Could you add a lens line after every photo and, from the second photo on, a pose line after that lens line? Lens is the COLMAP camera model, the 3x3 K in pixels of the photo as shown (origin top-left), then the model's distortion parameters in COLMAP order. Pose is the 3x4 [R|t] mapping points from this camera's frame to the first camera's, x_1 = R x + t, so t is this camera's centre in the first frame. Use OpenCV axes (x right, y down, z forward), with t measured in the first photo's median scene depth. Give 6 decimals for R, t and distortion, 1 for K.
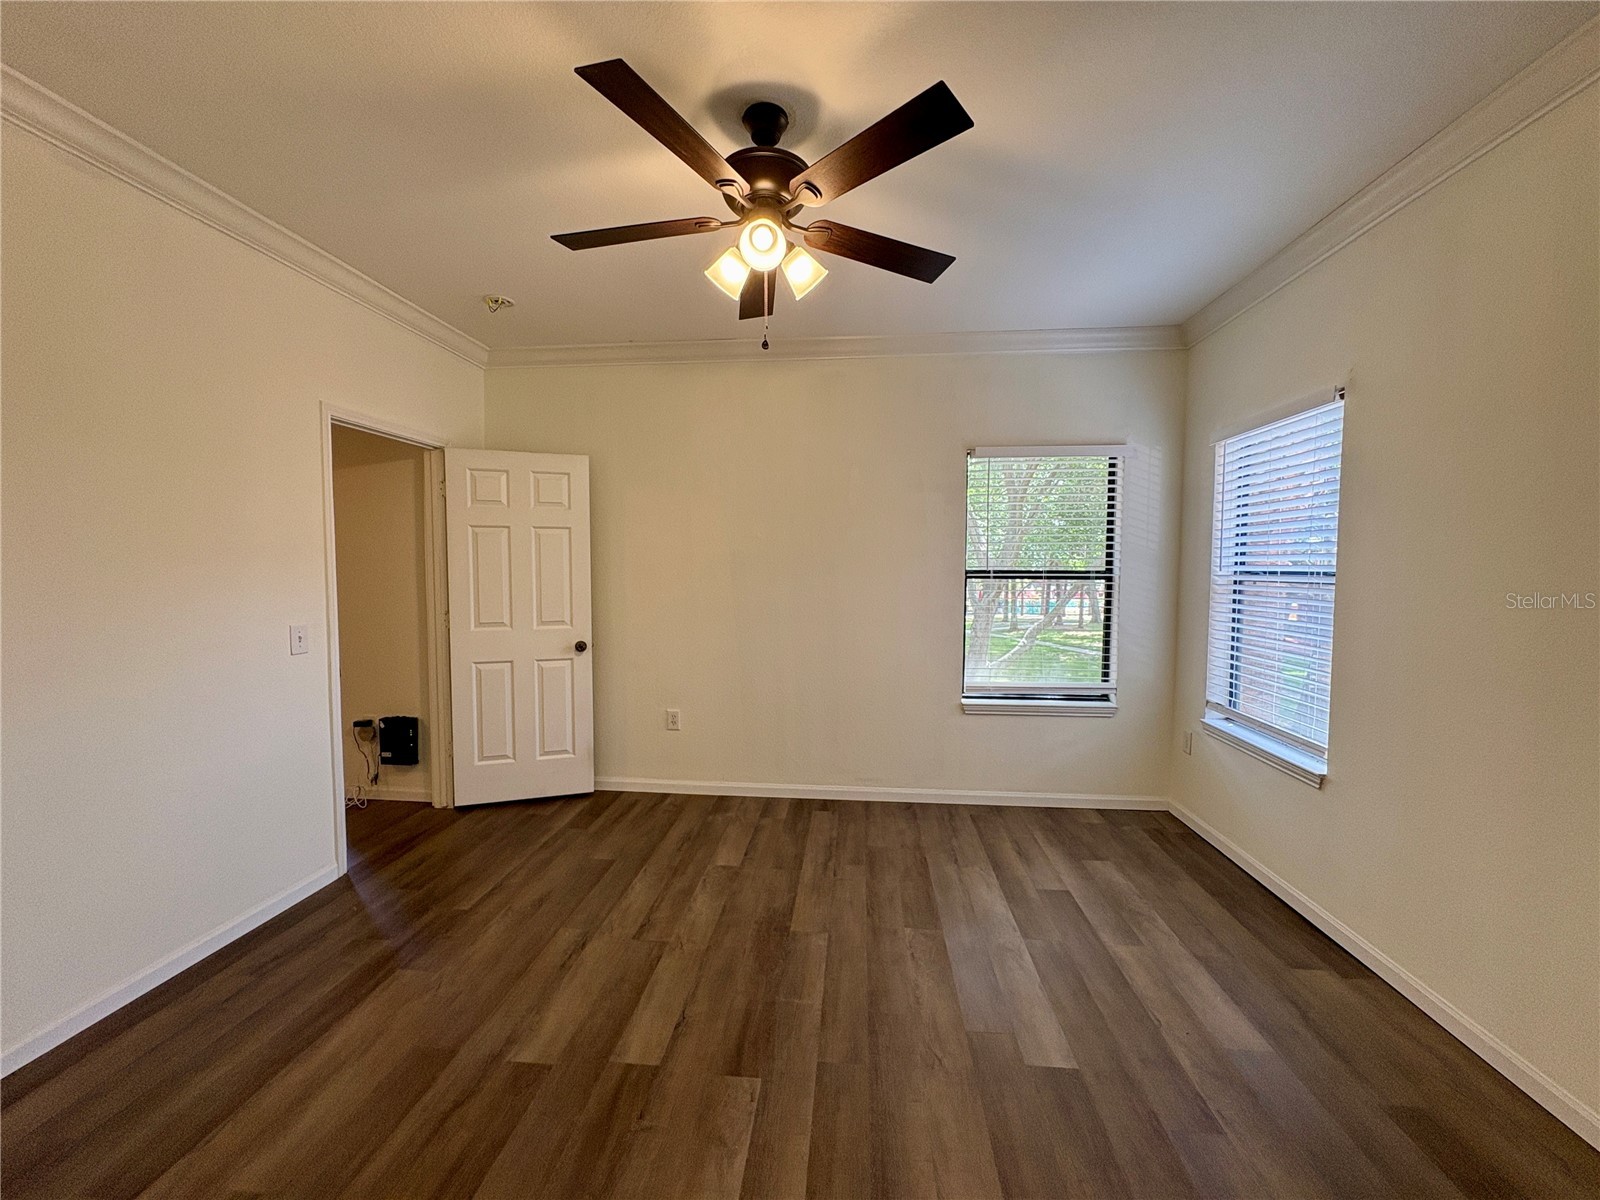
lens RADIAL K [[640.1, 0, 810.9], [0, 640.1, 597.4], [0, 0, 1]] dist [0.001295, 0.000622]
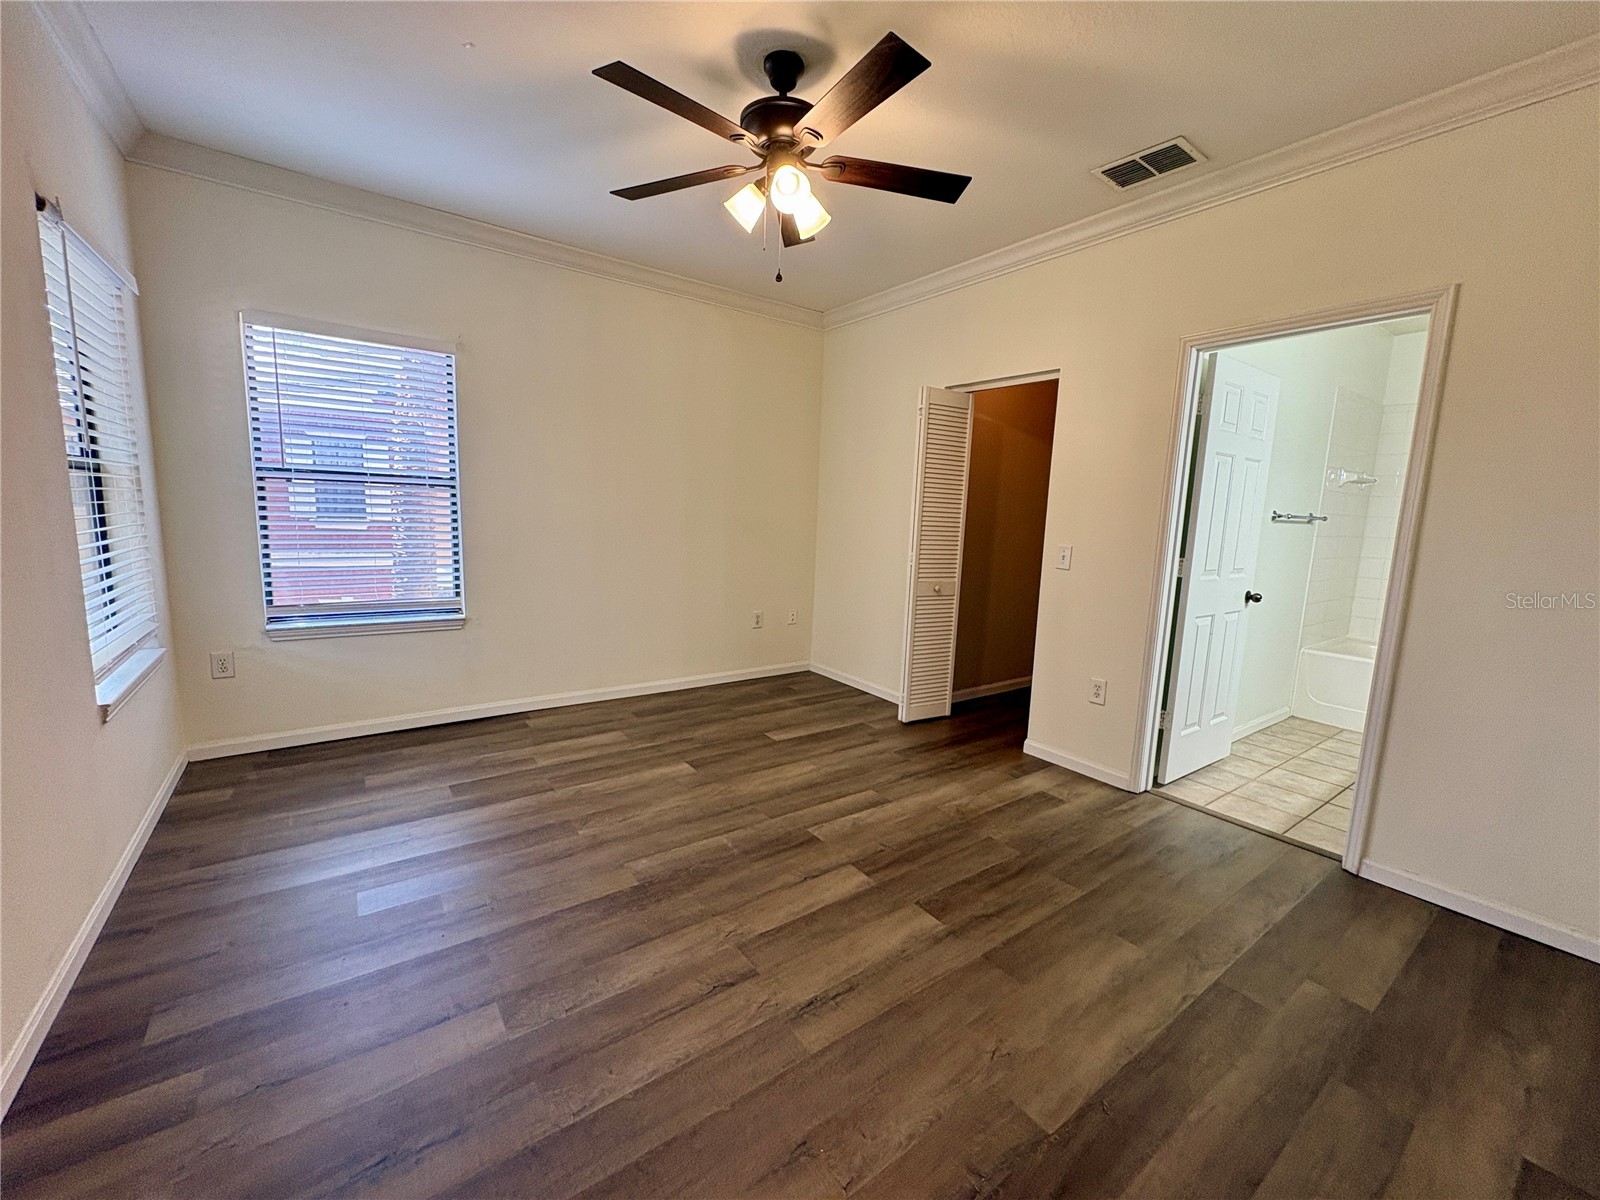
lens RADIAL K [[640.1, 0, 799.7], [0, 640.1, 601.1], [0, 0, 1]] dist [0.001295, 0.000622]
pose [[-0.650295, -0.138540, 0.746943, -0.910102], [-0.002061, 0.983549, 0.180631, -0.026923], [-0.759679, 0.115924, -0.639882, 1.575583]]
